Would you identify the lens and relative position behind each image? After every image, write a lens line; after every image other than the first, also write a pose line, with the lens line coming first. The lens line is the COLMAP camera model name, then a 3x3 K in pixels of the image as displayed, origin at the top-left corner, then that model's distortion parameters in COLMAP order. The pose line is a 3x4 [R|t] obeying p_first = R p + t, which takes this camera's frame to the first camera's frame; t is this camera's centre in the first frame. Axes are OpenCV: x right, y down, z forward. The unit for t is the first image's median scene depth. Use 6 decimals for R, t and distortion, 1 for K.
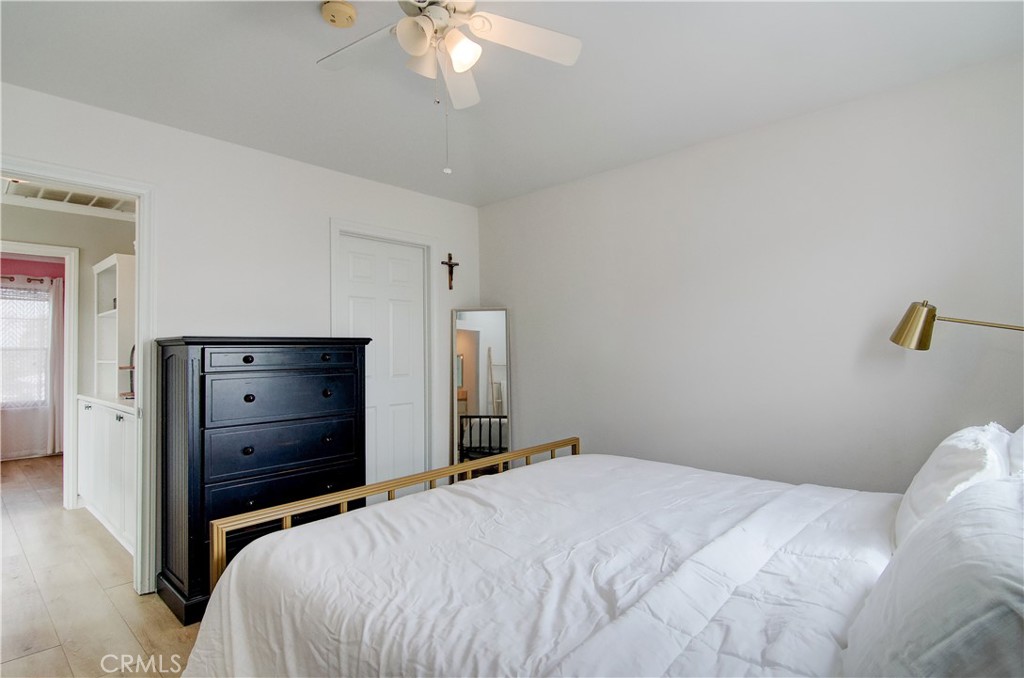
lens RADIAL K [[522.1, 0, 512.0], [0, 522.1, 339.0], [0, 0, 1]] dist [-0.000450, -0.001576]
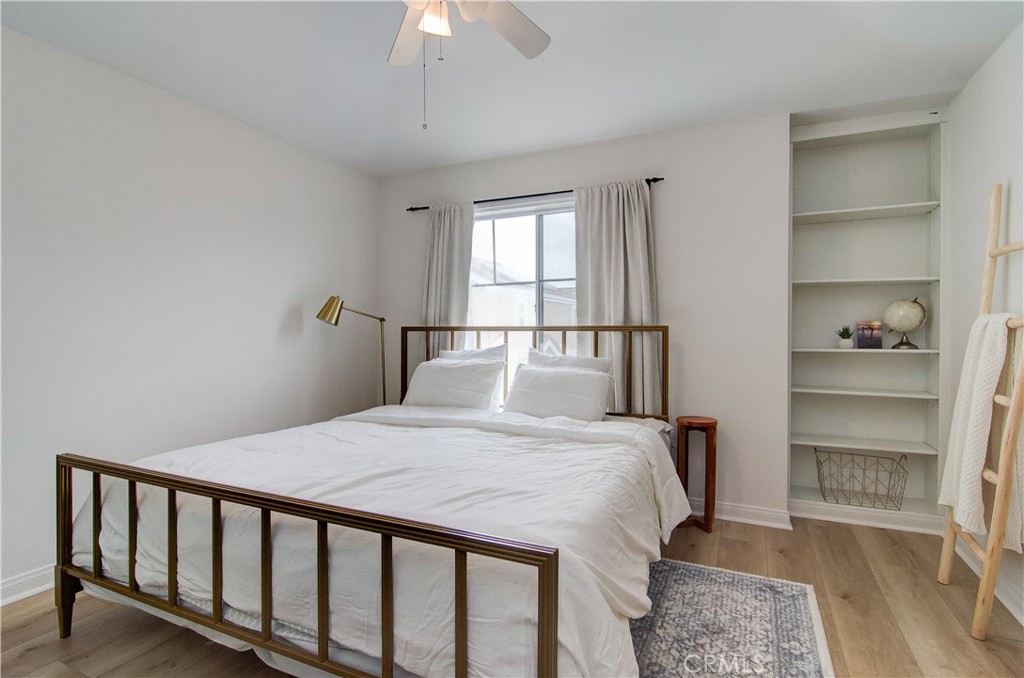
lens RADIAL K [[503.3, 0, 512.0], [0, 503.3, 339.0], [0, 0, 1]] dist [-0.003627, -0.000602]
pose [[-0.296172, -0.004384, 0.955125, -1.060121], [-0.021677, 0.999763, -0.002133, 0.062577], [-0.954889, -0.021336, -0.296197, 1.114516]]
